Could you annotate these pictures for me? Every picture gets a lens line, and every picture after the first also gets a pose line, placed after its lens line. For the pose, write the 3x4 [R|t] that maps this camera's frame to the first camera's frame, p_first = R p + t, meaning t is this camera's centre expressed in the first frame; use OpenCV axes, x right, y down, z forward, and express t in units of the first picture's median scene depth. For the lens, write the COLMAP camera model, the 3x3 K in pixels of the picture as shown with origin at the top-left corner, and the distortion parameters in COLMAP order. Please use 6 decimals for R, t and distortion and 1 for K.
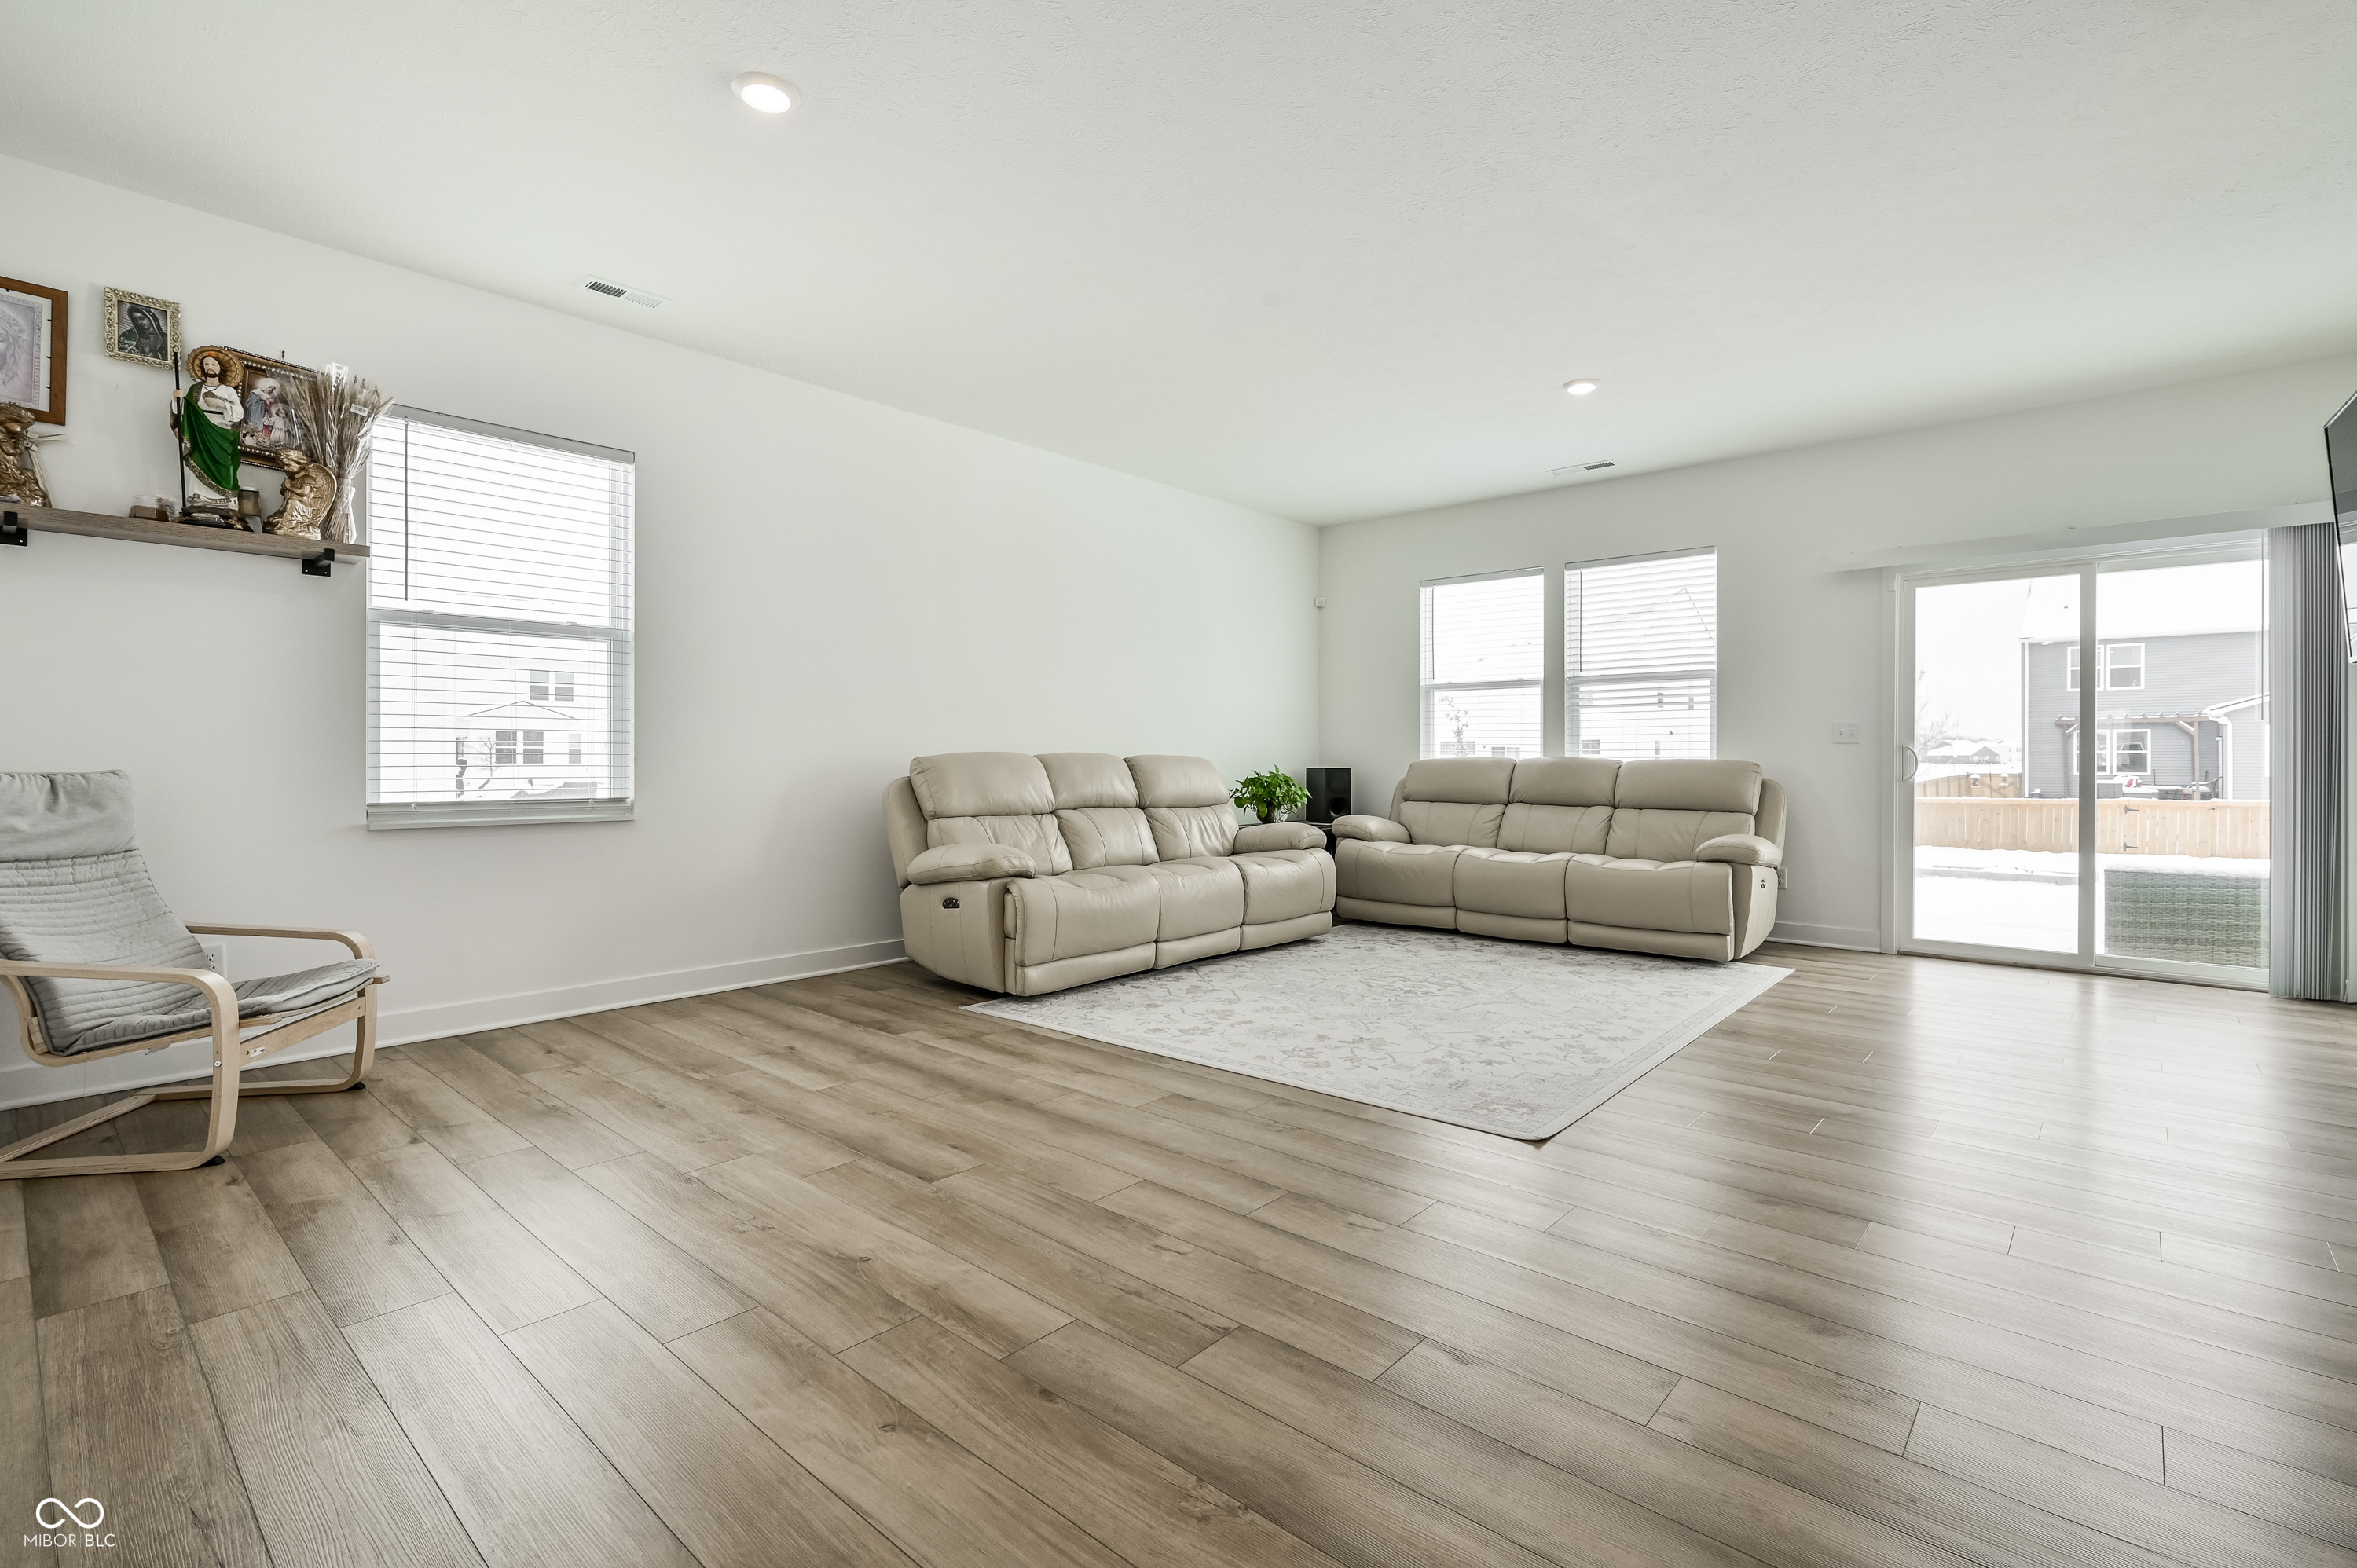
lens RADIAL K [[1037.3, 0, 1185.2], [0, 1037.3, 759.7], [0, 0, 1]] dist [-0.002945, -0.000021]
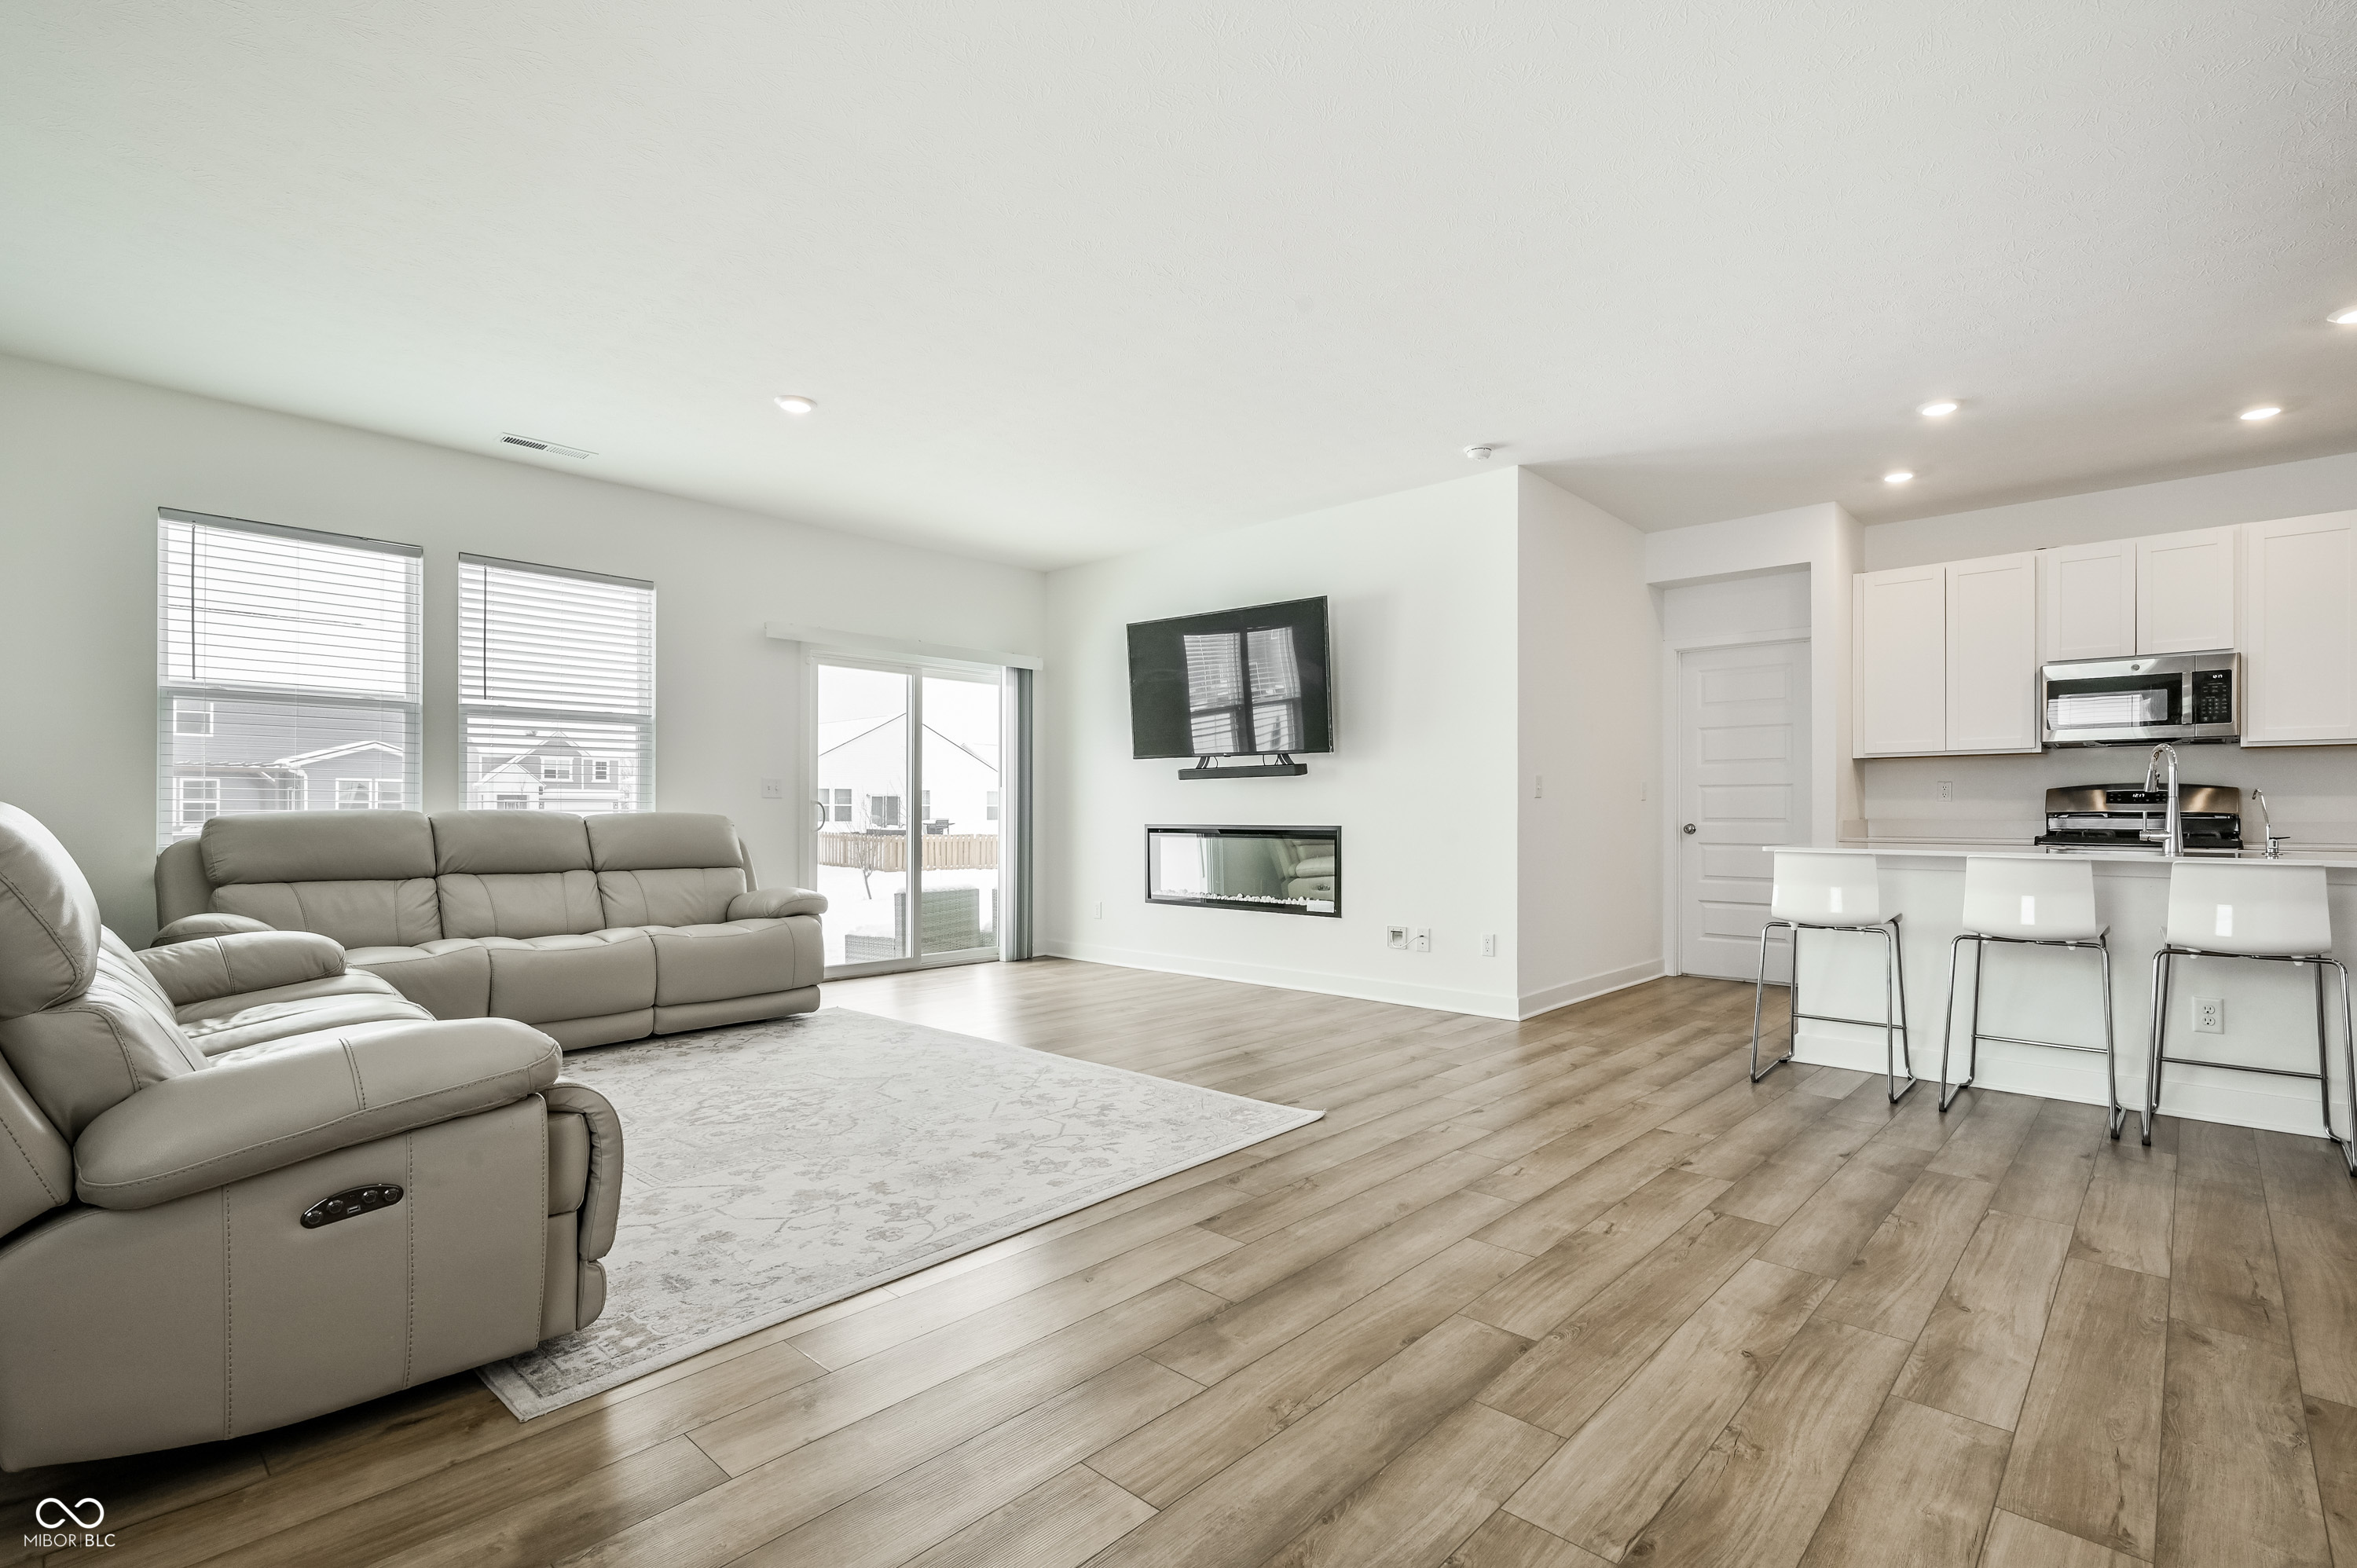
lens RADIAL K [[1079.8, 0, 1184.1], [0, 1079.8, 806.3], [0, 0, 1]] dist [-0.002783, -0.000192]
pose [[0.044223, 0.000820, 0.999021, -0.955314], [0.002459, 0.999997, -0.000930, -0.009427], [-0.999019, 0.002498, 0.044221, 1.071893]]
